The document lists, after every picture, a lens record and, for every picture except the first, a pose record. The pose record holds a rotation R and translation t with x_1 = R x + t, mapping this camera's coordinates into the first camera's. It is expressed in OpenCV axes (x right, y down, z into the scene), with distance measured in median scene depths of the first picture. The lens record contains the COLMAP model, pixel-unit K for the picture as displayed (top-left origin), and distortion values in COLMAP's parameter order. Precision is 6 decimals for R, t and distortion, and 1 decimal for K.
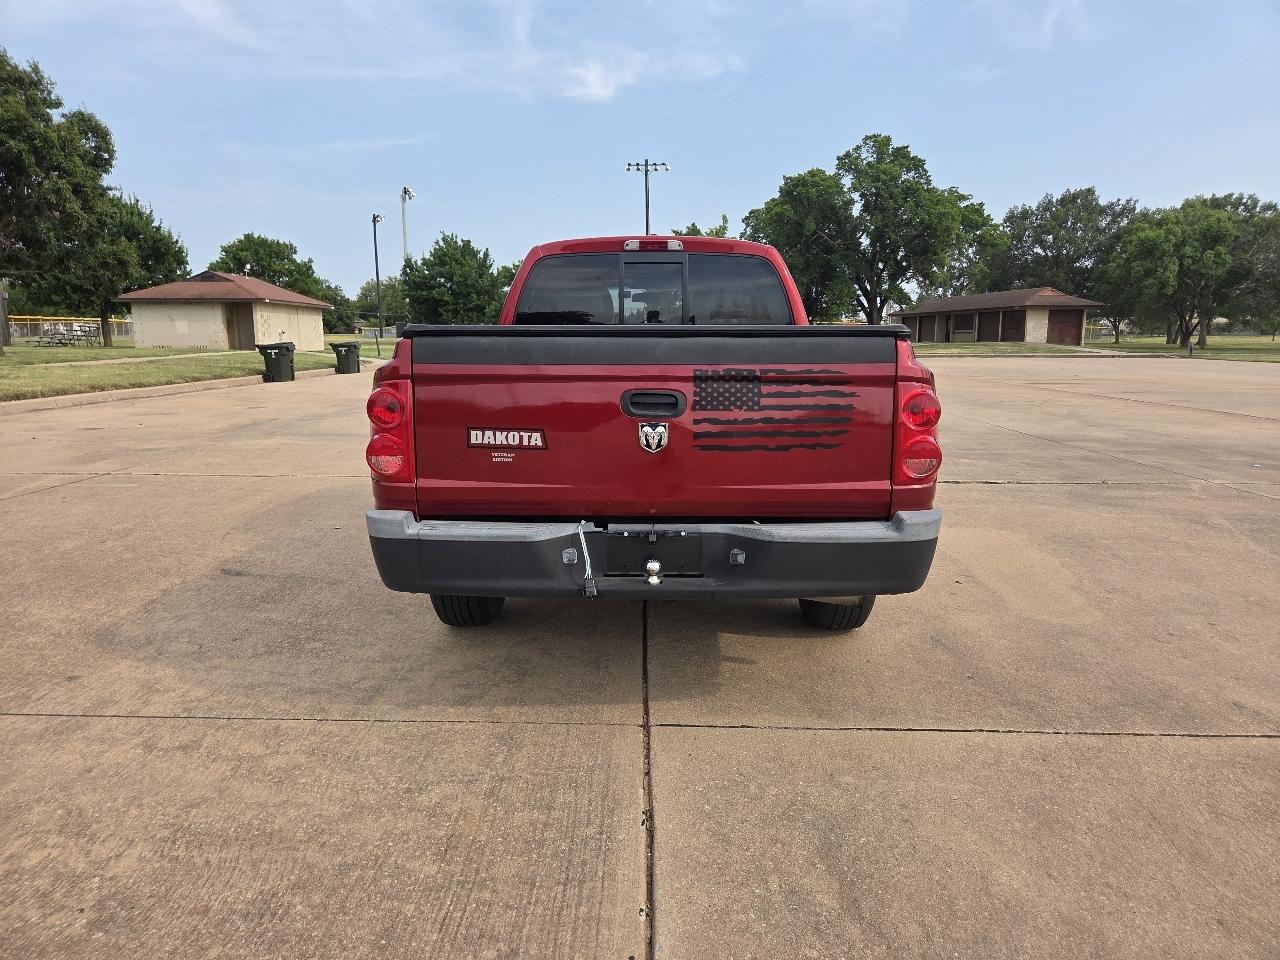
lens RADIAL K [[856.7, 0, 640.0], [0, 856.7, 480.0], [0, 0, 1]] dist [0.058612, -0.057457]
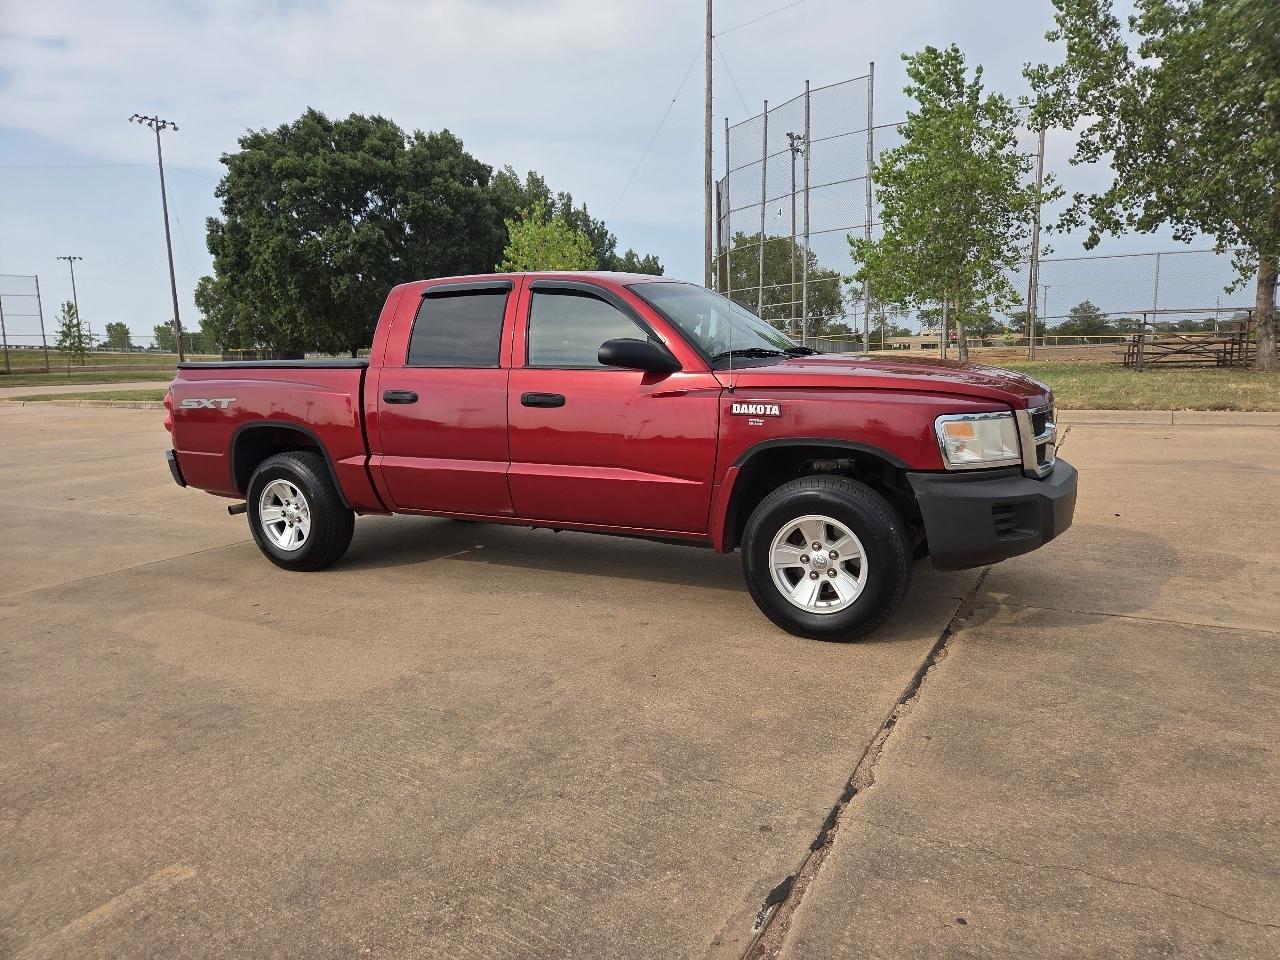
lens RADIAL K [[858.1, 0, 661.8], [0, 858.1, 485.9], [0, 0, 1]] dist [0.055637, -0.057409]
pose [[-0.446150, 0.147831, -0.882664, 0.497479], [-0.123312, 0.966702, 0.224235, -0.147737], [0.886422, 0.208885, -0.413065, 0.866387]]
